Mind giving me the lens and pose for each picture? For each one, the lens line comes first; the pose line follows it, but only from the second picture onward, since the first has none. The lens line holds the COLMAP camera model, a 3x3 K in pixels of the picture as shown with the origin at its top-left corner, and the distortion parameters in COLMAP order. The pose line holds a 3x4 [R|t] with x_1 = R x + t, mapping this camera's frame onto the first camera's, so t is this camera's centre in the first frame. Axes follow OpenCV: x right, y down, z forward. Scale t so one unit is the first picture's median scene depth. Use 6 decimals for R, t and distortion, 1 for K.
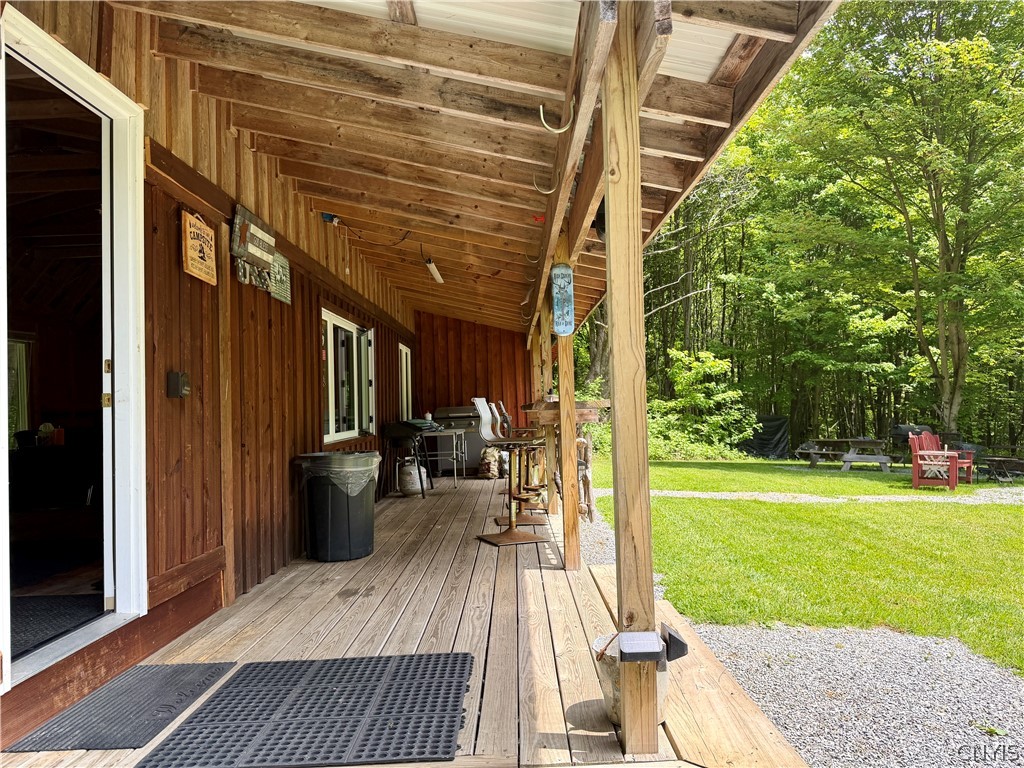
lens RADIAL K [[715.7, 0, 501.4], [0, 715.7, 383.1], [0, 0, 1]] dist [0.069022, -0.094818]
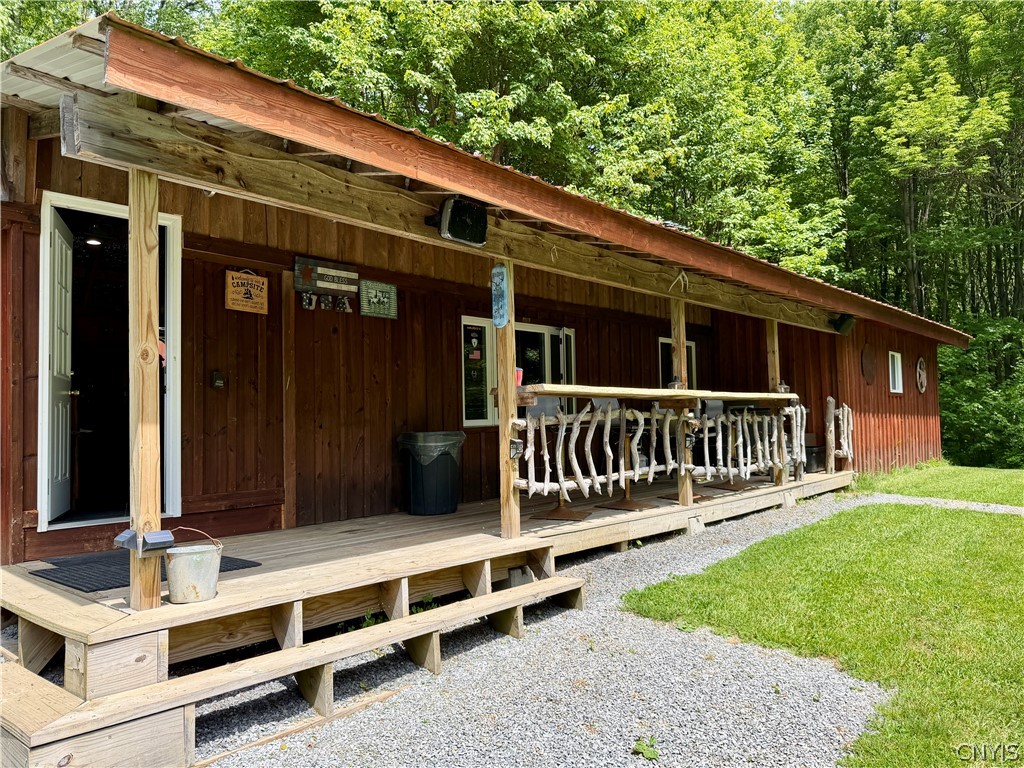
lens RADIAL K [[715.7, 0, 513.1], [0, 715.7, 387.6], [0, 0, 1]] dist [0.069022, -0.094818]
pose [[0.744259, -0.019444, -0.667608, 0.881558], [0.024944, 0.999688, -0.001308, 0.029814], [0.667425, -0.015679, 0.744512, 0.189544]]
